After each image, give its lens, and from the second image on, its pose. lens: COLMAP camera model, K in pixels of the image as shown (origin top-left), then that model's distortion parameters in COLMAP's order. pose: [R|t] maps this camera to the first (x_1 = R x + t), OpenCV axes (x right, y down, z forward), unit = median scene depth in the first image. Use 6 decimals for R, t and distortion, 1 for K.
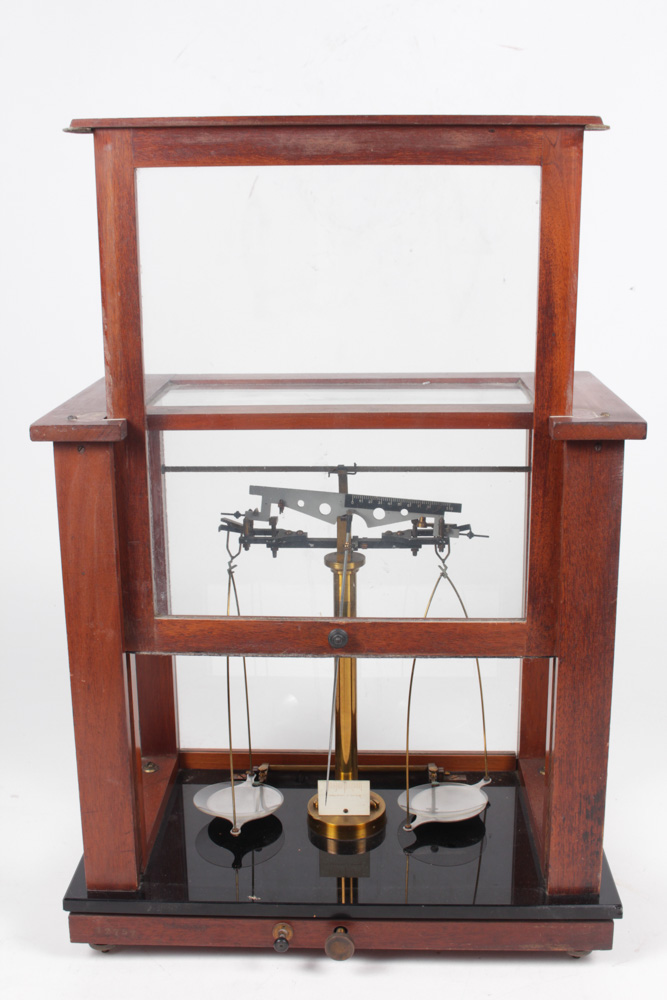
lens RADIAL K [[1212.6, 0, 333.5], [0, 1212.6, 500.0], [0, 0, 1]] dist [-0.098177, 0.106307]
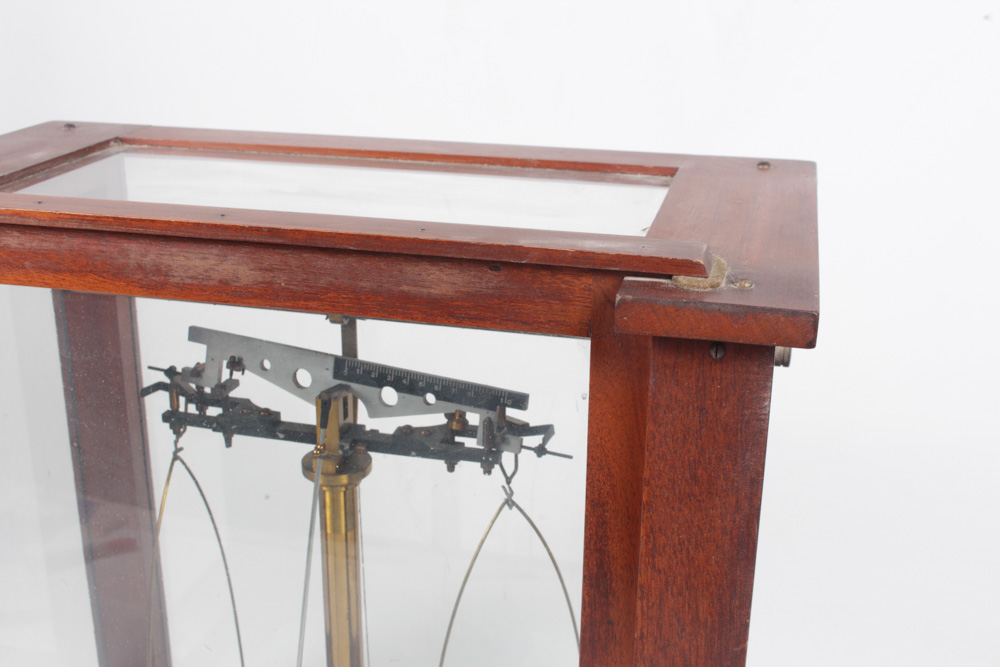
lens RADIAL K [[1212.6, 0, 500.0], [0, 1212.6, 333.5], [0, 0, 1]] dist [-0.098177, 0.106307]
pose [[0.979416, 0.087131, -0.182080, 0.189882], [-0.069460, 0.992431, 0.101276, -0.079443], [0.189526, -0.086544, 0.978054, 0.446263]]
